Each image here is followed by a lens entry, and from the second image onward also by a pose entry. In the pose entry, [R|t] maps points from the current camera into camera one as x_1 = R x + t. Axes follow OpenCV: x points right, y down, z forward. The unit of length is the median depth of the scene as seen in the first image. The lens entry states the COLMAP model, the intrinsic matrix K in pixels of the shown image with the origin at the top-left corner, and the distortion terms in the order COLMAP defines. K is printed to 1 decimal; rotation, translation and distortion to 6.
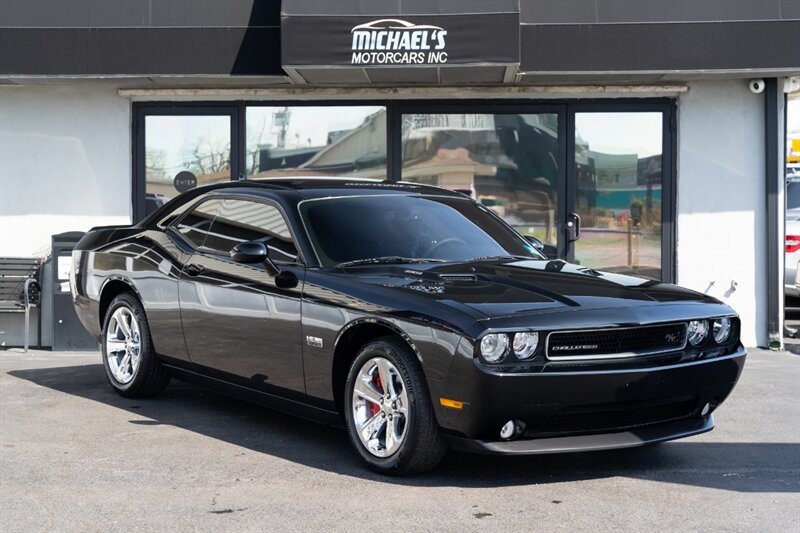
lens RADIAL K [[1573.7, 0, 395.9], [0, 1573.7, 271.8], [0, 0, 1]] dist [0.046716, 0.000000]
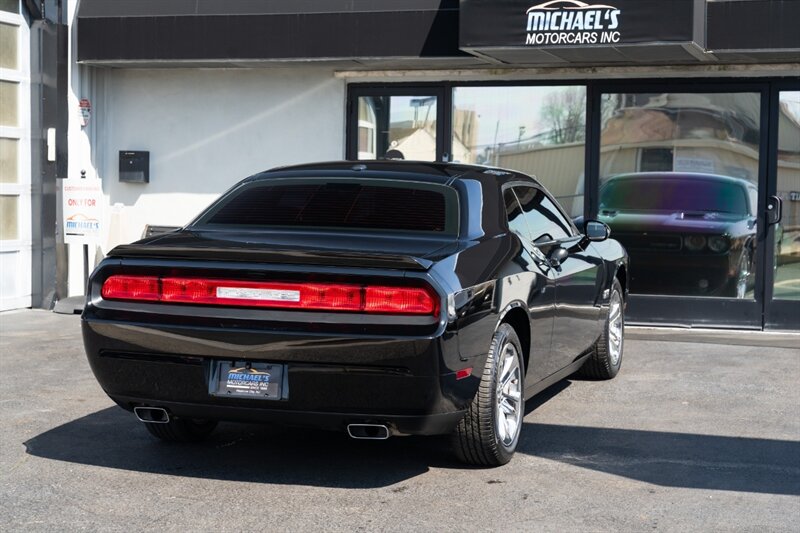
lens RADIAL K [[1573.7, 0, 391.9], [0, 1573.7, 287.0], [0, 0, 1]] dist [0.046716, 0.000000]
pose [[0.954892, 0.033008, -0.295113, 0.178973], [-0.024928, 0.999205, 0.031100, -0.005603], [0.295905, -0.022341, 0.954956, 0.005094]]
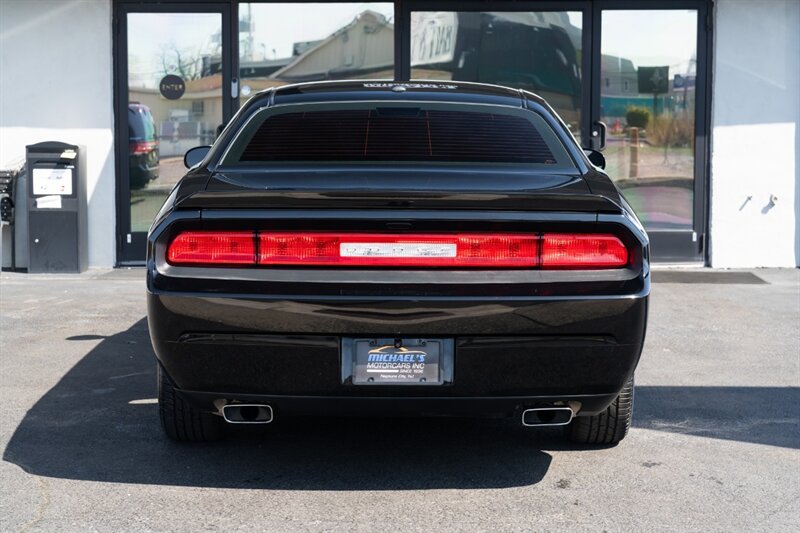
lens RADIAL K [[1573.7, 0, 390.9], [0, 1573.7, 265.3], [0, 0, 1]] dist [0.046716, 0.000000]
pose [[0.999738, -0.001675, 0.022842, -0.029299], [0.000418, 0.998489, 0.054955, -0.004211], [-0.022899, -0.054931, 0.998228, 0.087209]]
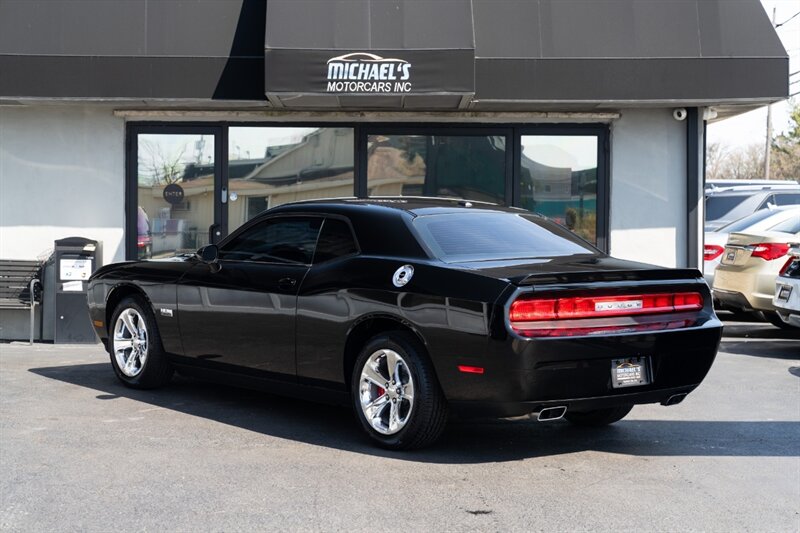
lens RADIAL K [[1573.7, 0, 403.5], [0, 1573.7, 273.8], [0, 0, 1]] dist [0.046716, 0.000000]
pose [[0.998706, 0.006183, 0.050475, -0.027345], [-0.006130, 0.999980, -0.001208, 0.000368], [-0.050481, 0.000897, 0.998725, -0.127242]]
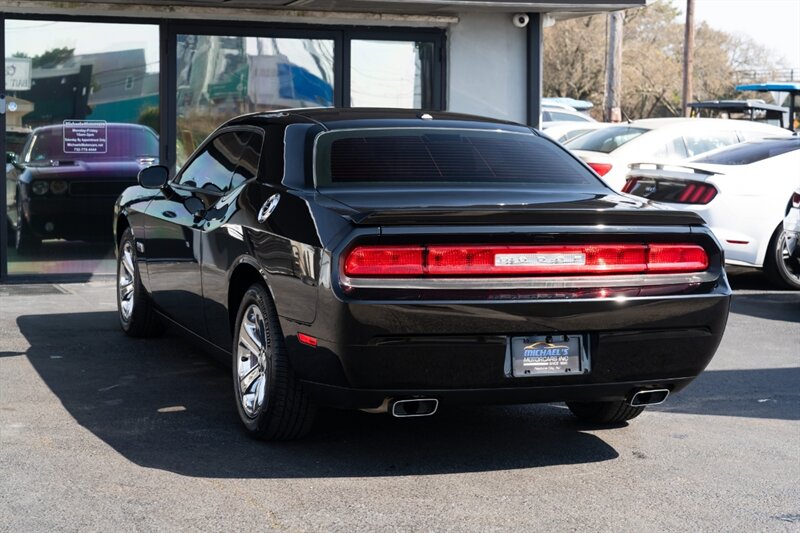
lens RADIAL K [[1573.7, 0, 395.1], [0, 1573.7, 265.0], [0, 0, 1]] dist [0.046716, 0.000000]
pose [[0.927329, -0.018564, 0.373787, -0.234386], [0.001151, 0.998906, 0.046755, -0.006283], [-0.374246, -0.042927, 0.926335, 0.072400]]
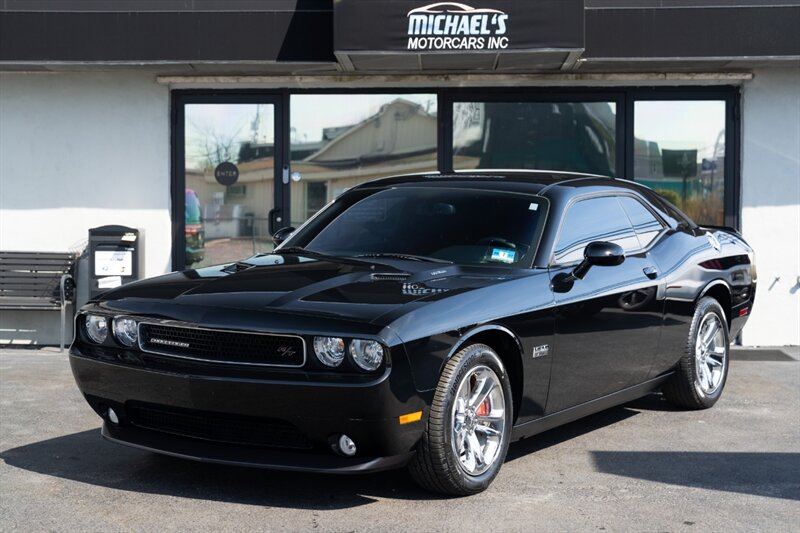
lens RADIAL K [[1573.7, 0, 398.8], [0, 1573.7, 266.3], [0, 0, 1]] dist [0.046716, 0.000000]
pose [[0.999927, -0.000185, 0.012107, -0.041693], [0.000146, 0.999995, 0.003209, -0.003601], [-0.012107, -0.003207, 0.999922, 0.043303]]
